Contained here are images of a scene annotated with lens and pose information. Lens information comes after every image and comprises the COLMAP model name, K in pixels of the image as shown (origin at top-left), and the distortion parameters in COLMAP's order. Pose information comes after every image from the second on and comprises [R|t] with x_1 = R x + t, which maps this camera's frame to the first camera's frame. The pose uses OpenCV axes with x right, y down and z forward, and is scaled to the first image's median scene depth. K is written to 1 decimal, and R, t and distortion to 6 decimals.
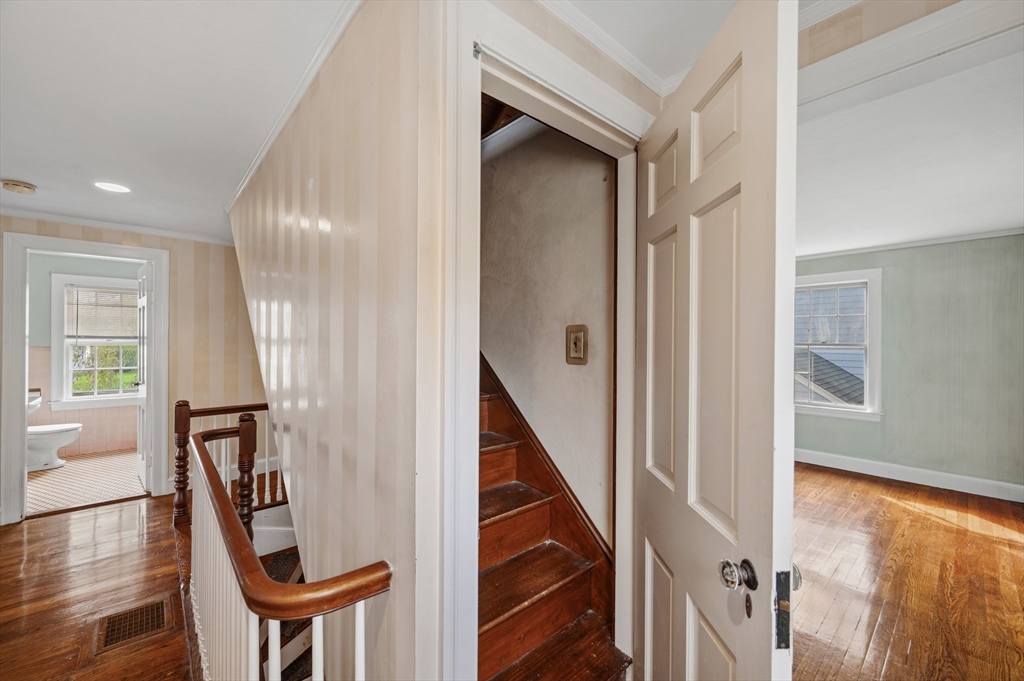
lens RADIAL K [[407.0, 0, 516.9], [0, 407.0, 340.2], [0, 0, 1]] dist [0.003084, -0.000376]
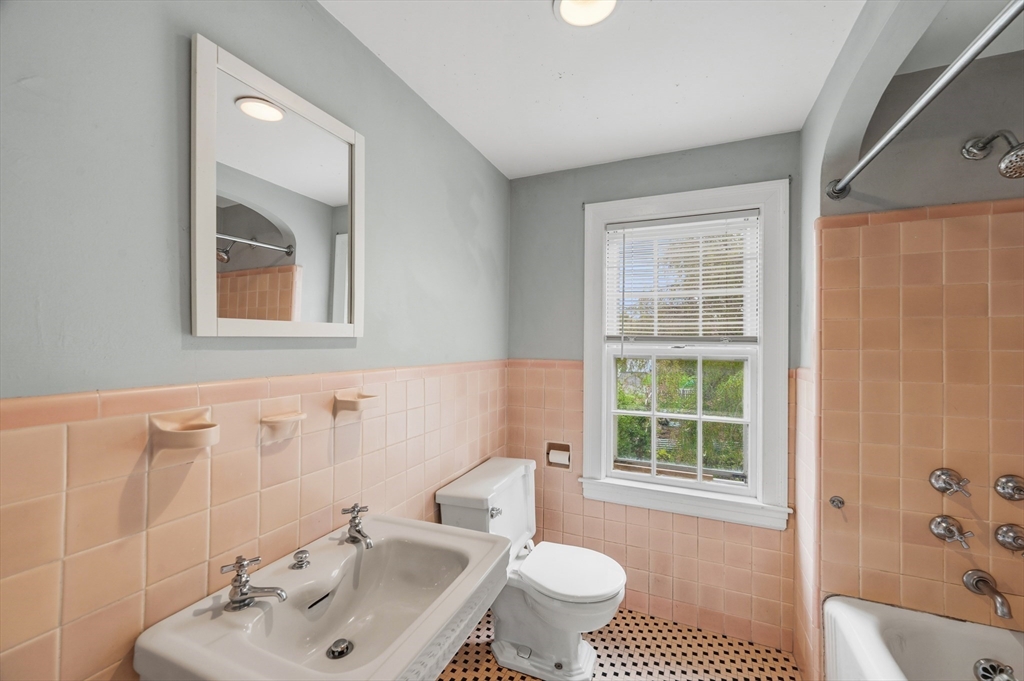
lens RADIAL K [[407.0, 0, 511.7], [0, 407.0, 337.9], [0, 0, 1]] dist [0.003084, -0.000376]
pose [[0.459026, -0.004888, -0.888409, -0.726833], [-0.001376, 0.999980, -0.006213, -0.006270], [0.888422, 0.004074, 0.459010, 0.678090]]
